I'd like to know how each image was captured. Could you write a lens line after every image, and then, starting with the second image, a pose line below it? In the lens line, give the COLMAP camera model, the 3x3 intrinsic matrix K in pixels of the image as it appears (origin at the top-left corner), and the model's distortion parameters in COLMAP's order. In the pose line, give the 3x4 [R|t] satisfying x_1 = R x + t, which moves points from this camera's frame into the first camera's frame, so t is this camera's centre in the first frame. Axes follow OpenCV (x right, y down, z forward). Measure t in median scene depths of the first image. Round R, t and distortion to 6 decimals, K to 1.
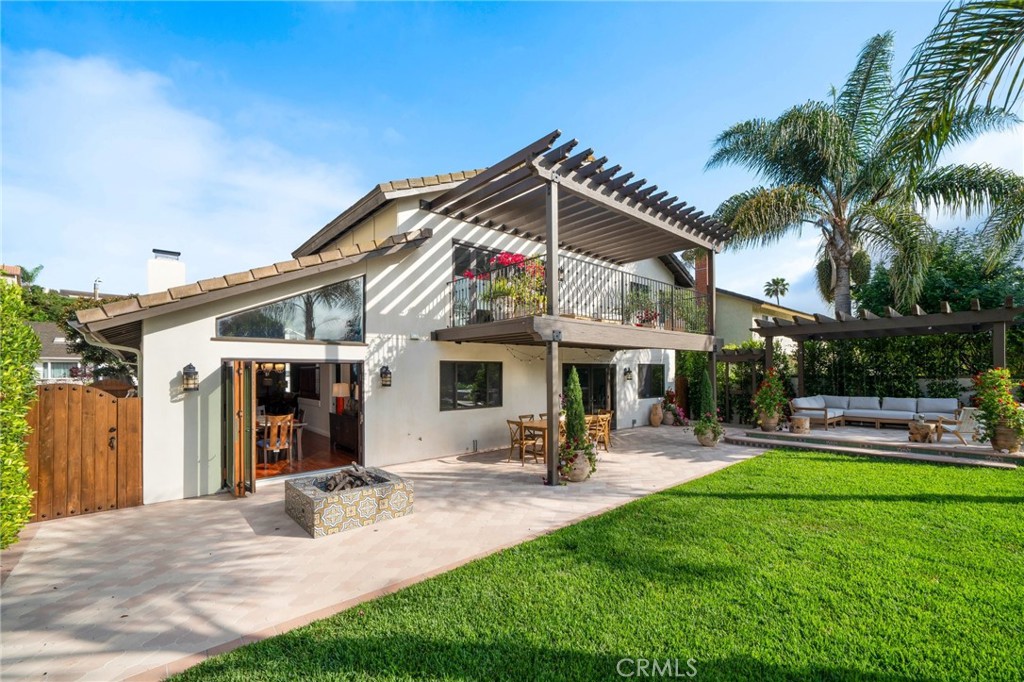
lens RADIAL K [[434.5, 0, 498.3], [0, 434.5, 368.8], [0, 0, 1]] dist [0.002844, 0.000845]
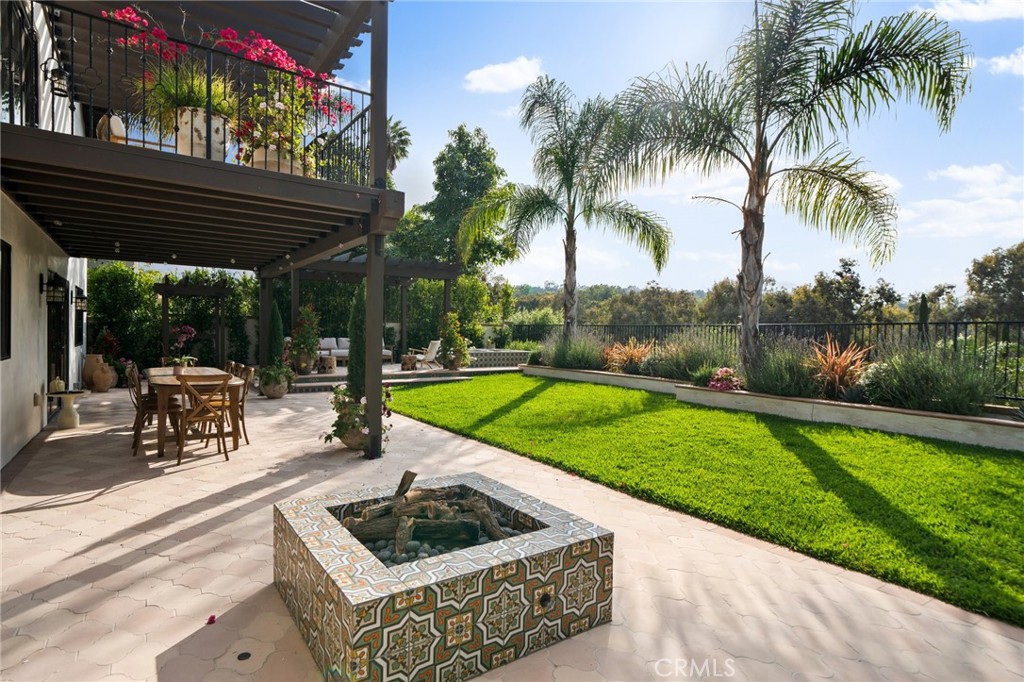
lens RADIAL K [[524.7, 0, 498.2], [0, 524.7, 343.0], [0, 0, 1]] dist [0.013048, 0.000380]
pose [[0.114188, -0.009364, 0.993415, -0.414262], [-0.026190, 0.999580, 0.012432, 0.056084], [-0.993114, -0.027437, 0.113895, 0.492097]]
